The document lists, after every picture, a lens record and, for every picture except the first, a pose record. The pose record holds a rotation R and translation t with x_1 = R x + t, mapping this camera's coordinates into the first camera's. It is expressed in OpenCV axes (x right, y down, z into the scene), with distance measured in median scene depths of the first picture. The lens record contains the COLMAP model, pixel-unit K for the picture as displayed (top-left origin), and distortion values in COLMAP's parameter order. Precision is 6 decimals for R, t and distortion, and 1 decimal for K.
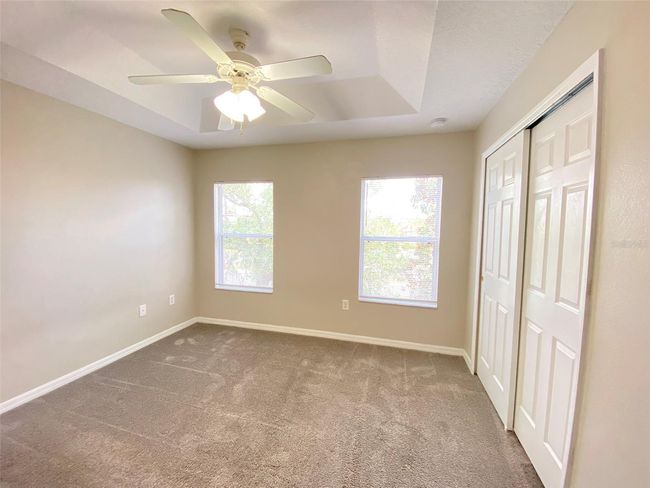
lens RADIAL K [[271.0, 0, 327.2], [0, 271.0, 245.2], [0, 0, 1]] dist [0.065772, -0.036151]
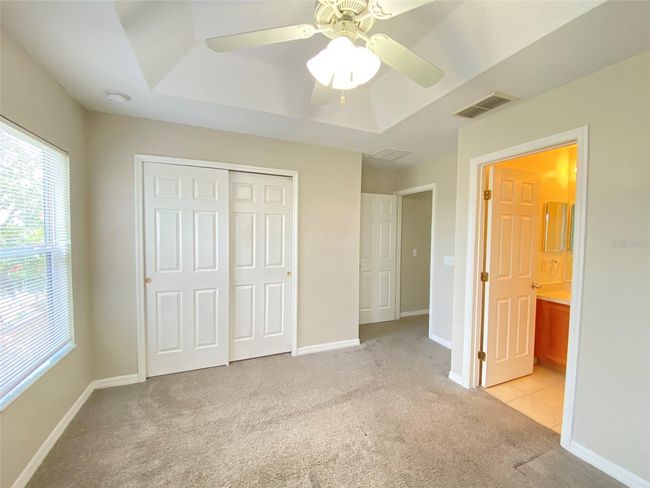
lens RADIAL K [[271.0, 0, 327.2], [0, 271.0, 245.2], [0, 0, 1]] dist [0.065772, -0.036151]
pose [[-0.622177, -0.053961, 0.781015, -0.666826], [0.028666, 0.995382, 0.091608, -0.084096], [-0.782352, 0.079385, -0.617757, 1.168211]]
